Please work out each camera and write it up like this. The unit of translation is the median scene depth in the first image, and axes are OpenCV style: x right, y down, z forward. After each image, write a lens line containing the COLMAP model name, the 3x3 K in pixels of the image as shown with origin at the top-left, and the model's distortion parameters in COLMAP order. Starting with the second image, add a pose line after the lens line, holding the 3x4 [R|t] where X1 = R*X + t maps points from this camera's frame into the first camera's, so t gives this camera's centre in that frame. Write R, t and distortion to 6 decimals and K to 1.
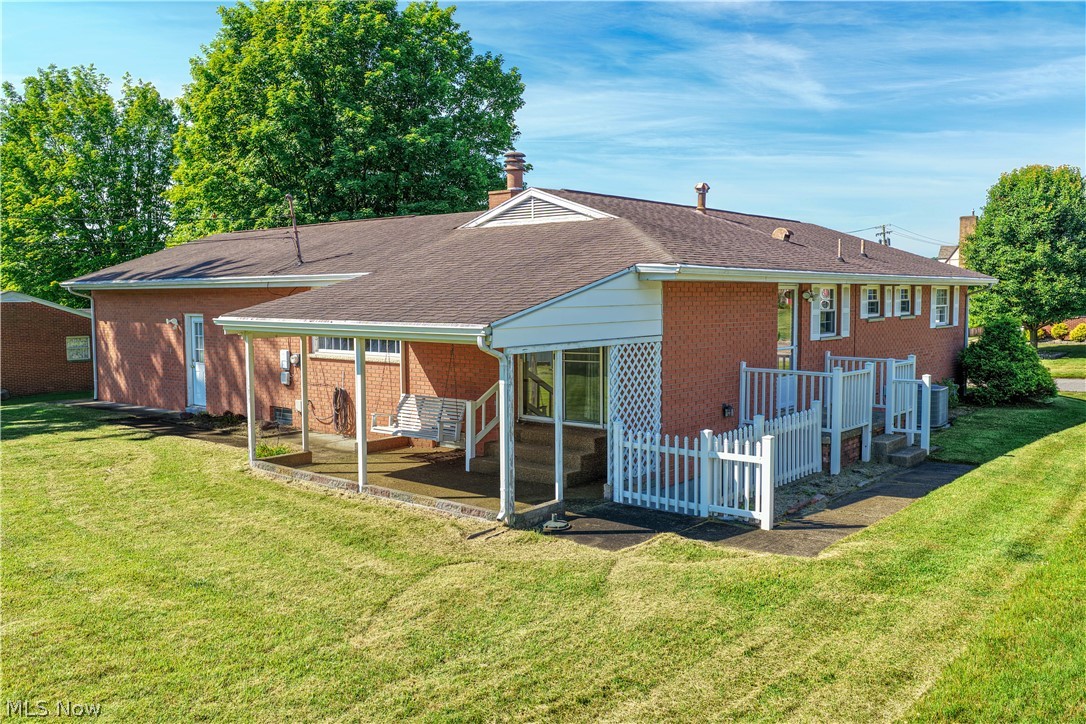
lens RADIAL K [[896.0, 0, 543.0], [0, 896.0, 362.0], [0, 0, 1]] dist [-0.004392, 0.001387]
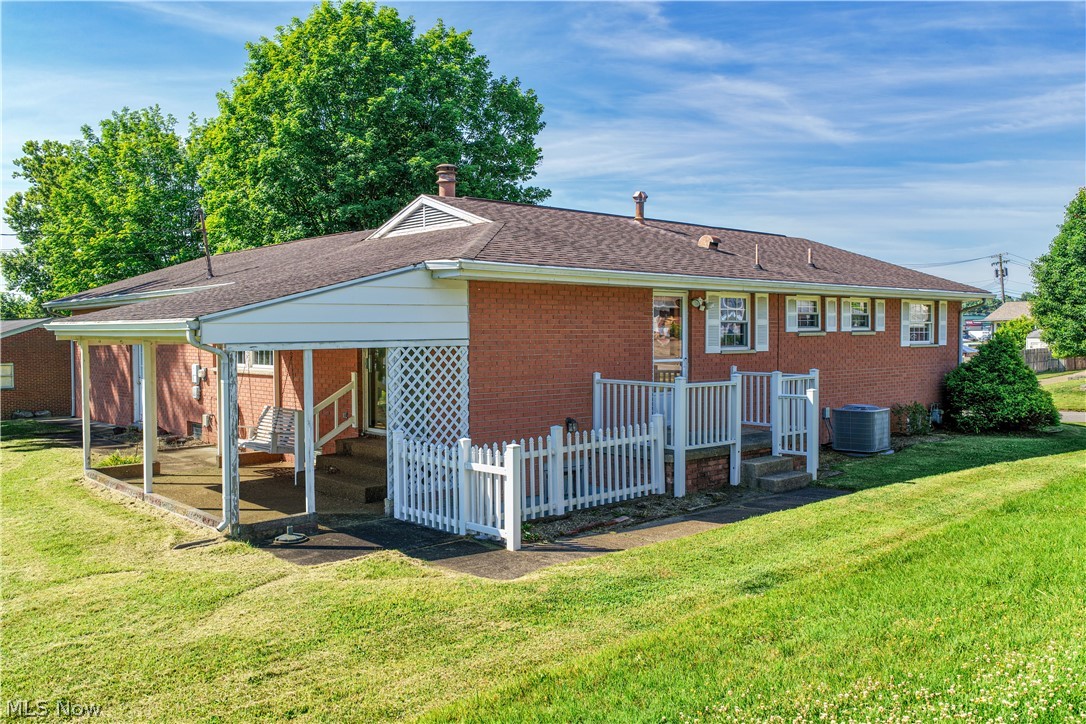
lens RADIAL K [[896.0, 0, 543.0], [0, 896.0, 362.0], [0, 0, 1]] dist [-0.004392, 0.001387]
pose [[0.991170, 0.003670, -0.132546, 0.260208], [-0.009056, 0.999156, -0.040055, 0.023458], [0.132287, 0.040901, 0.990367, 0.076630]]
